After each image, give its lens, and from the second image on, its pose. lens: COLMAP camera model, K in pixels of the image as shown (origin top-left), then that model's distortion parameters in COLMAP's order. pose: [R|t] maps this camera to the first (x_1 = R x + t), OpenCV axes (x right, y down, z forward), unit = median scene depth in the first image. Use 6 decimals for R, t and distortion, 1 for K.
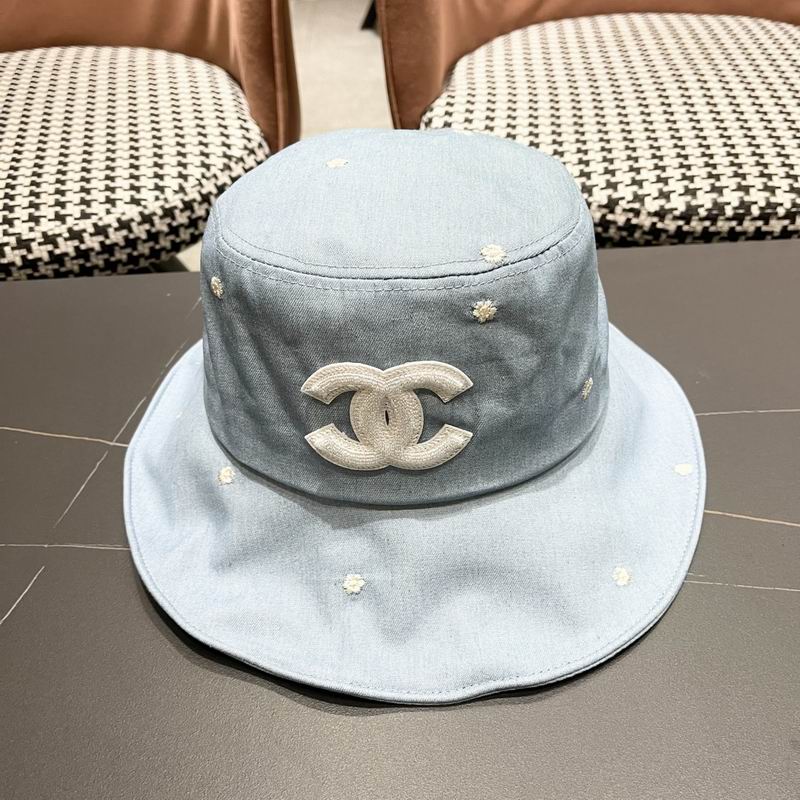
lens RADIAL K [[860.8, 0, 397.7], [0, 860.8, 401.1], [0, 0, 1]] dist [0.027272, 0.000000]
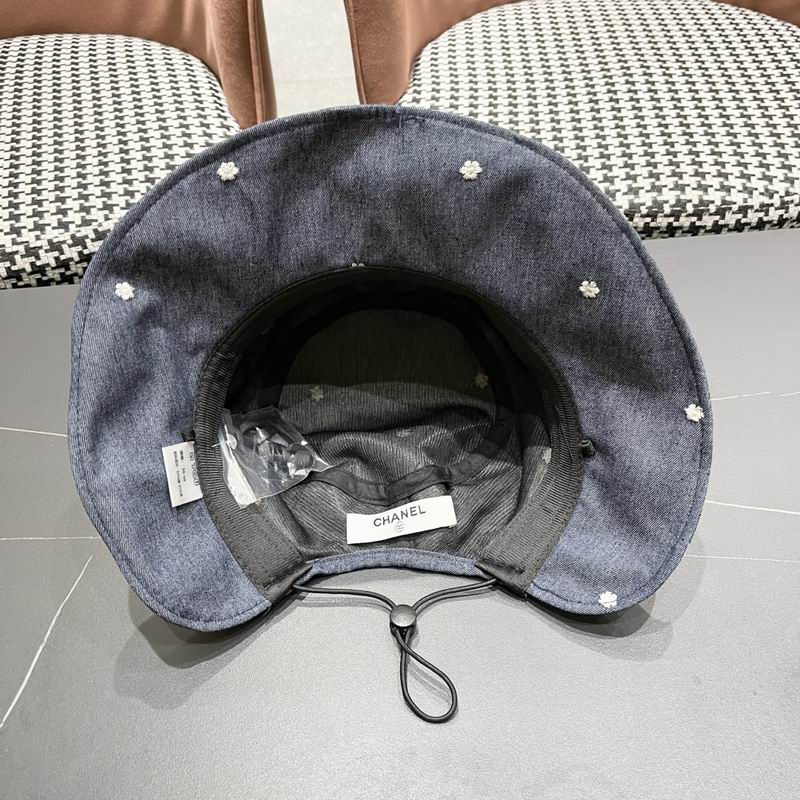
lens RADIAL K [[860.8, 0, 399.3], [0, 860.8, 407.5], [0, 0, 1]] dist [0.027272, 0.000000]
pose [[0.998982, -0.029337, 0.034276, -0.010139], [0.026012, 0.995259, 0.093718, -0.073623], [-0.036863, -0.092731, 0.995009, -0.122827]]
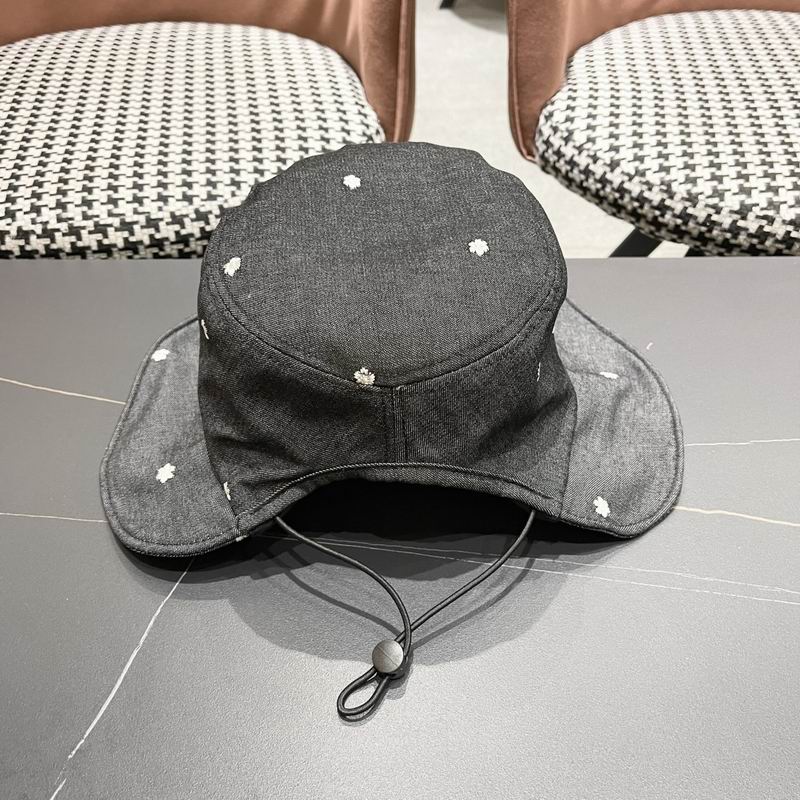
lens RADIAL K [[860.8, 0, 392.5], [0, 860.8, 401.9], [0, 0, 1]] dist [0.027272, 0.000000]
pose [[0.997415, 0.057597, -0.042963, -0.093675], [-0.056490, 0.998050, 0.026562, -0.014961], [0.044409, -0.024066, 0.998723, -0.001282]]
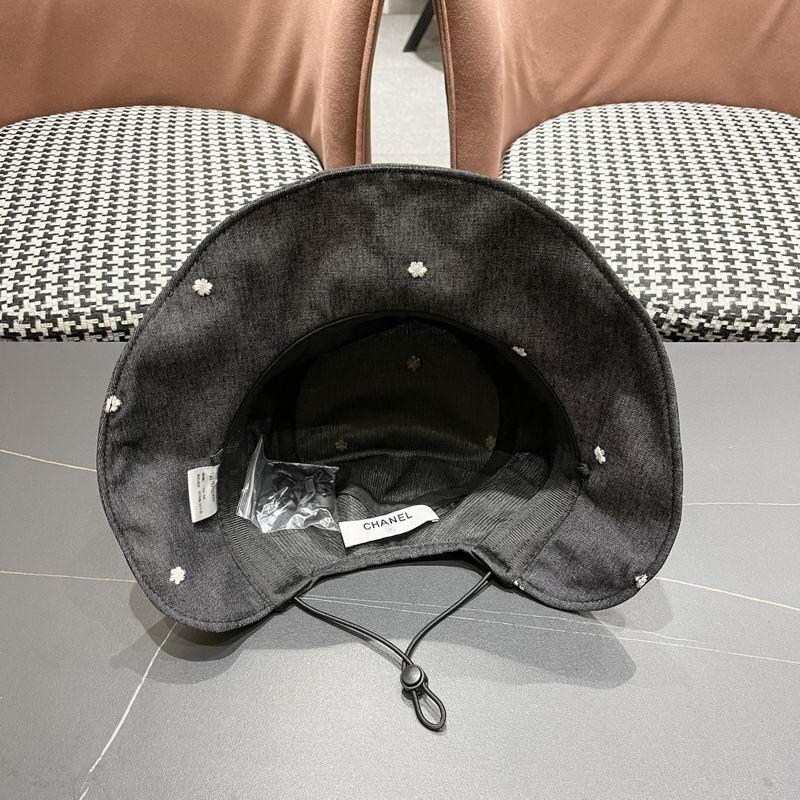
lens RADIAL K [[860.8, 0, 396.9], [0, 860.8, 407.5], [0, 0, 1]] dist [0.027272, 0.000000]
pose [[0.998498, 0.054214, -0.007969, -0.067139], [-0.054013, 0.998261, 0.023626, -0.091513], [0.009236, -0.023160, 0.999689, -0.167602]]
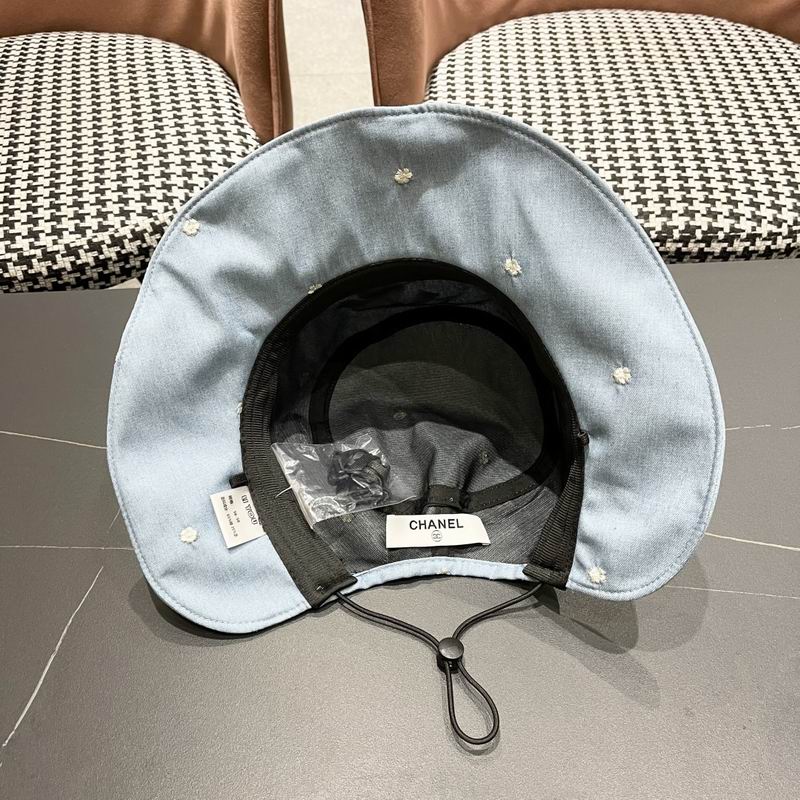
lens RADIAL K [[860.8, 0, 398.7], [0, 860.8, 405.3], [0, 0, 1]] dist [0.027272, 0.000000]
pose [[0.999440, 0.004187, 0.033207, -0.018249], [-0.007708, 0.994269, 0.106626, -0.109415], [-0.032570, -0.106822, 0.993745, -0.136216]]
